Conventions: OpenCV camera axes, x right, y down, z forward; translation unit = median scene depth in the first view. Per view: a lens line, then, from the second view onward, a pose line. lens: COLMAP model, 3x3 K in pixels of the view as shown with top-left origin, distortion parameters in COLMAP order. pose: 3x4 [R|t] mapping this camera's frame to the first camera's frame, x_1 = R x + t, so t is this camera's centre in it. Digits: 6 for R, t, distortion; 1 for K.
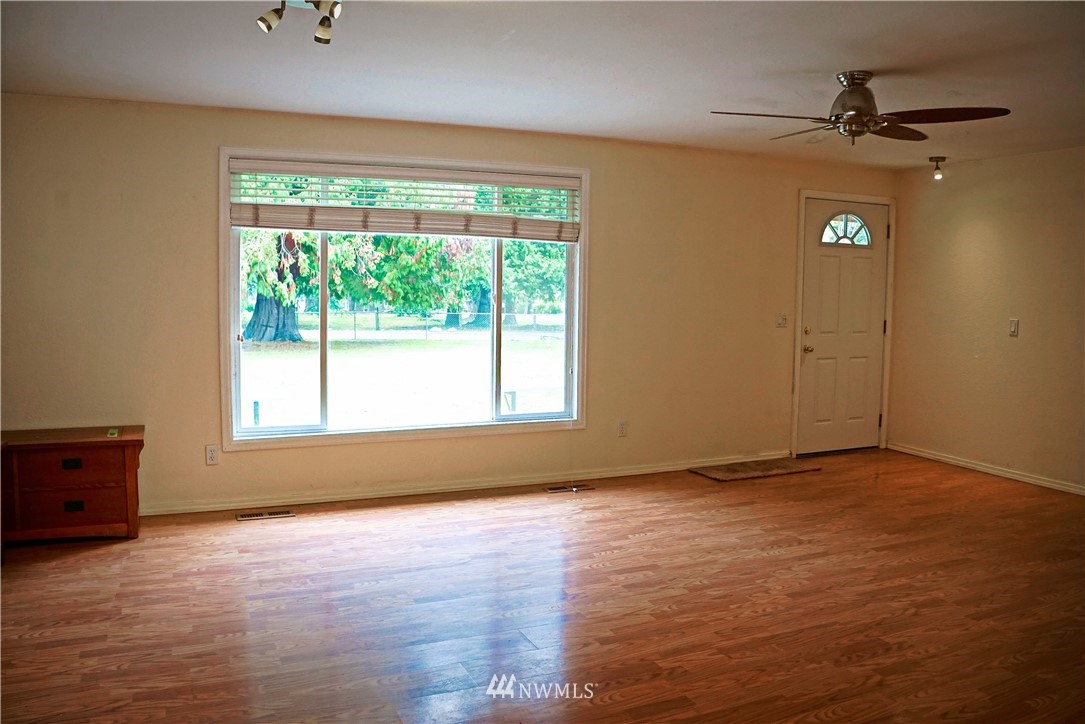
lens RADIAL K [[849.8, 0, 542.0], [0, 849.8, 361.7], [0, 0, 1]] dist [-0.118527, 0.006978]
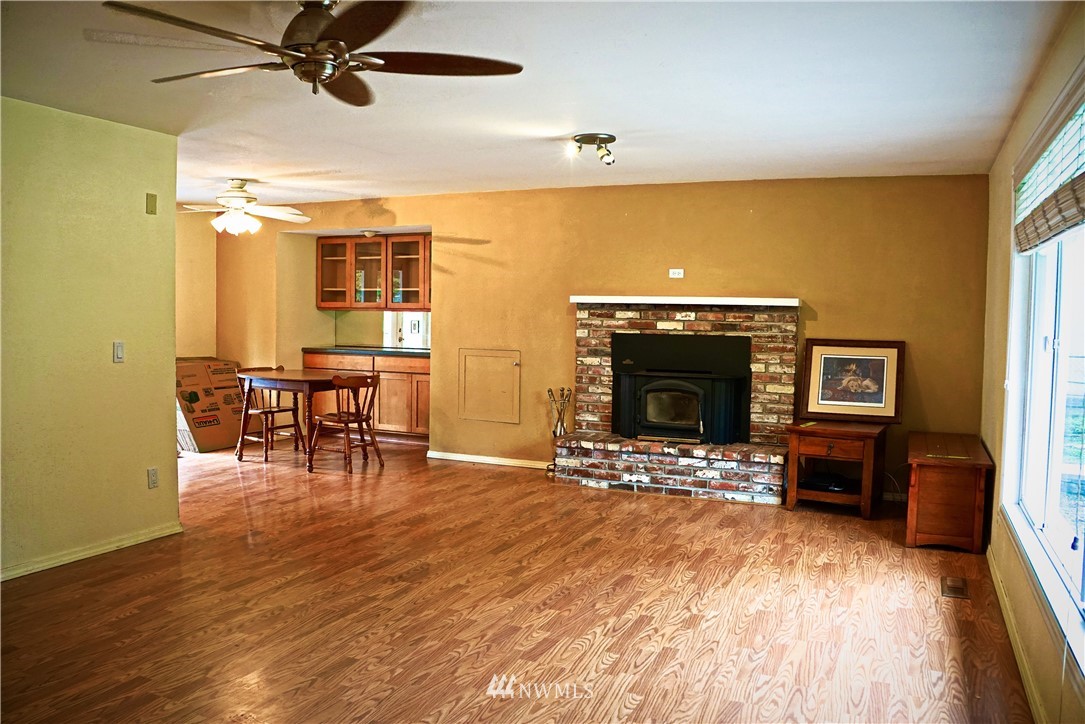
lens RADIAL K [[849.8, 0, 541.9], [0, 849.8, 363.5], [0, 0, 1]] dist [-0.118527, 0.006978]
pose [[-0.750730, 0.014846, -0.660443, 0.679411], [-0.084908, 0.989287, 0.118755, -0.135686], [0.655130, 0.145230, -0.741426, 1.636442]]
